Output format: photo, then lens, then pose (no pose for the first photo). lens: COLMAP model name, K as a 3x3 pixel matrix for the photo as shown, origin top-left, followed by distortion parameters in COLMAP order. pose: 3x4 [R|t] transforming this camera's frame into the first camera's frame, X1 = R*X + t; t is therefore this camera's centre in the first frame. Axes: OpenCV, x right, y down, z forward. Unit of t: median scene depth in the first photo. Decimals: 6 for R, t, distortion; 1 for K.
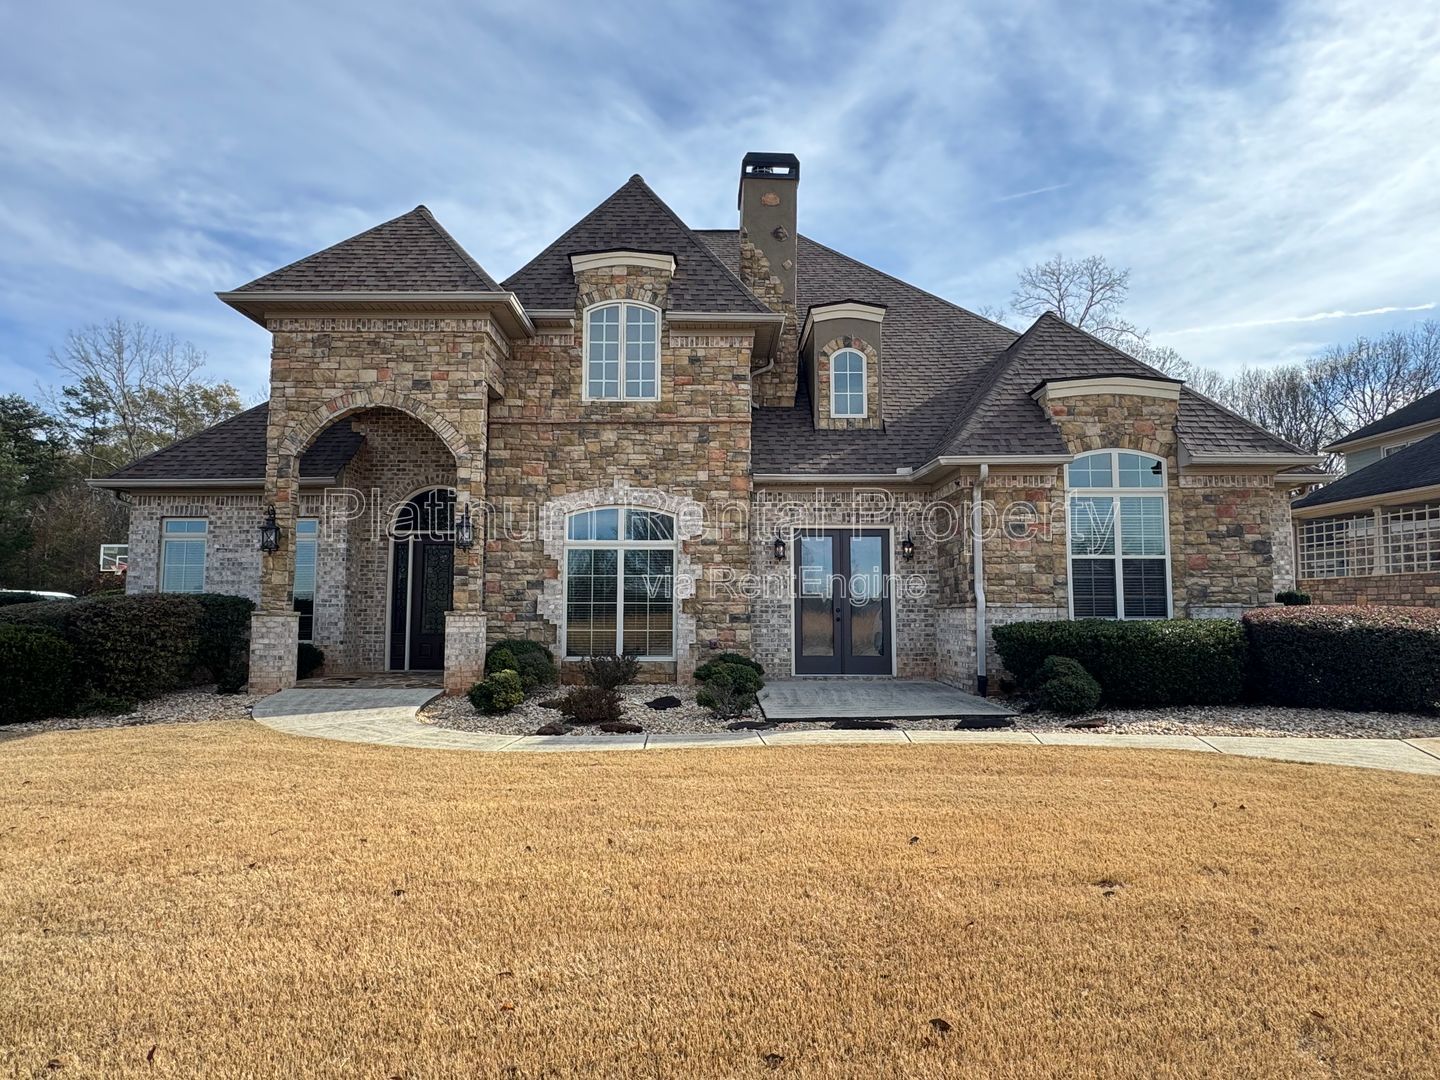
lens RADIAL K [[863.4, 0, 719.6], [0, 863.4, 538.4], [0, 0, 1]] dist [-0.000760, -0.000823]
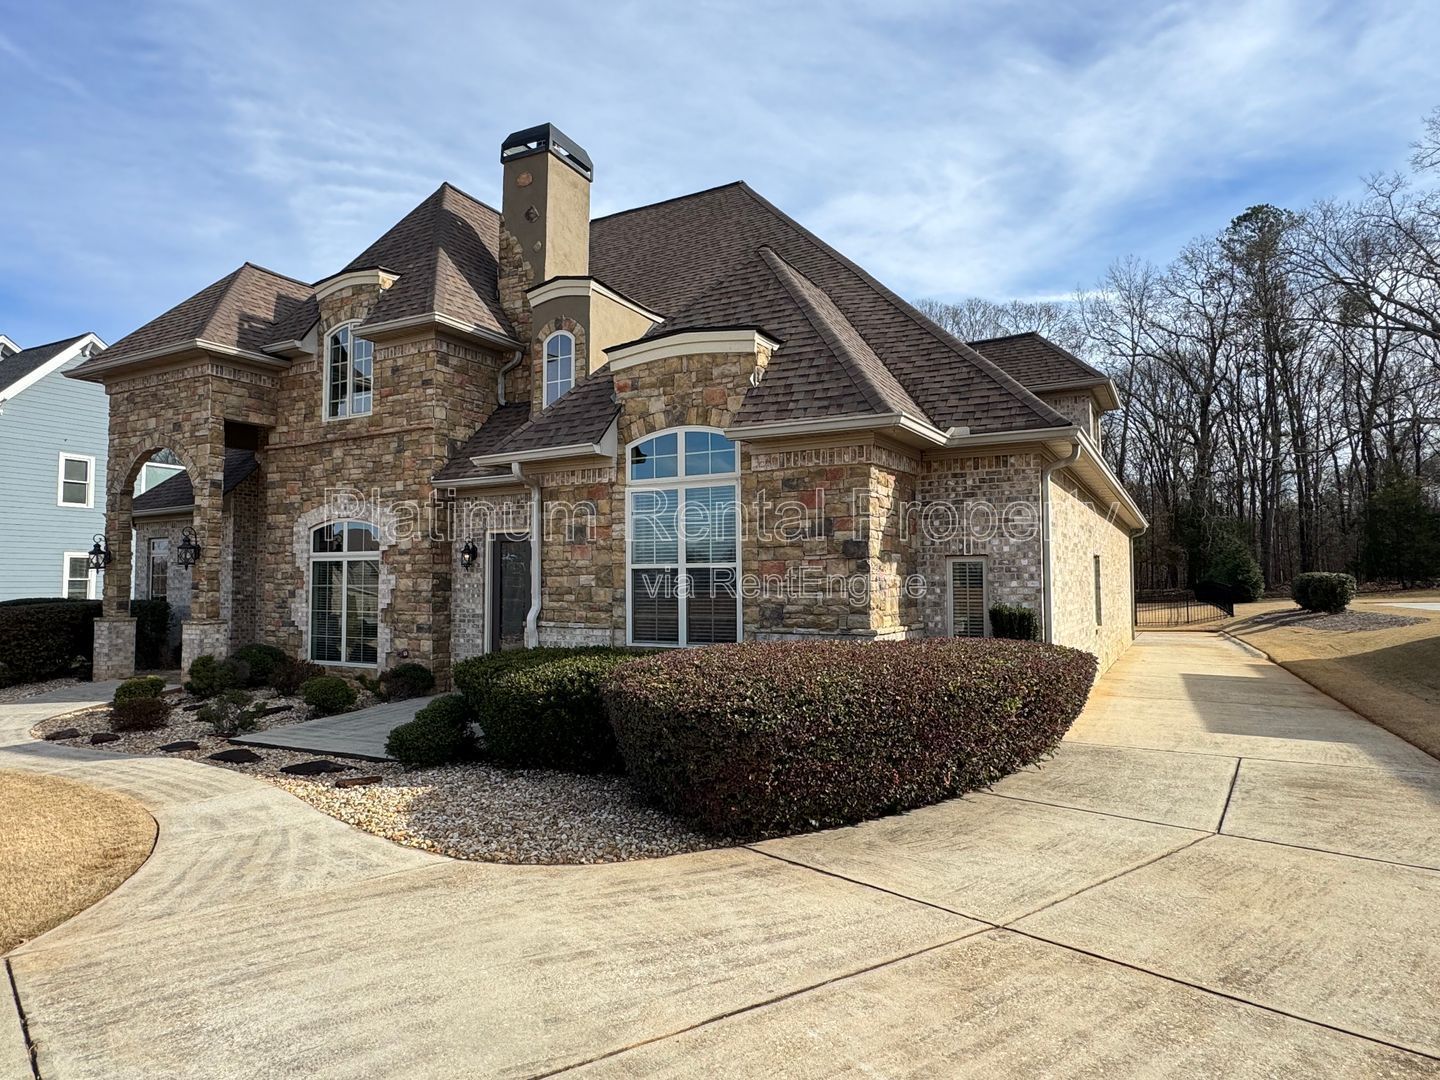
lens RADIAL K [[863.4, 0, 719.2], [0, 863.4, 542.6], [0, 0, 1]] dist [-0.000760, -0.000823]
pose [[0.869353, -0.026217, -0.493495, 0.865982], [0.048484, 0.998299, 0.032375, -0.022915], [0.491807, -0.052072, 0.869146, 0.332501]]
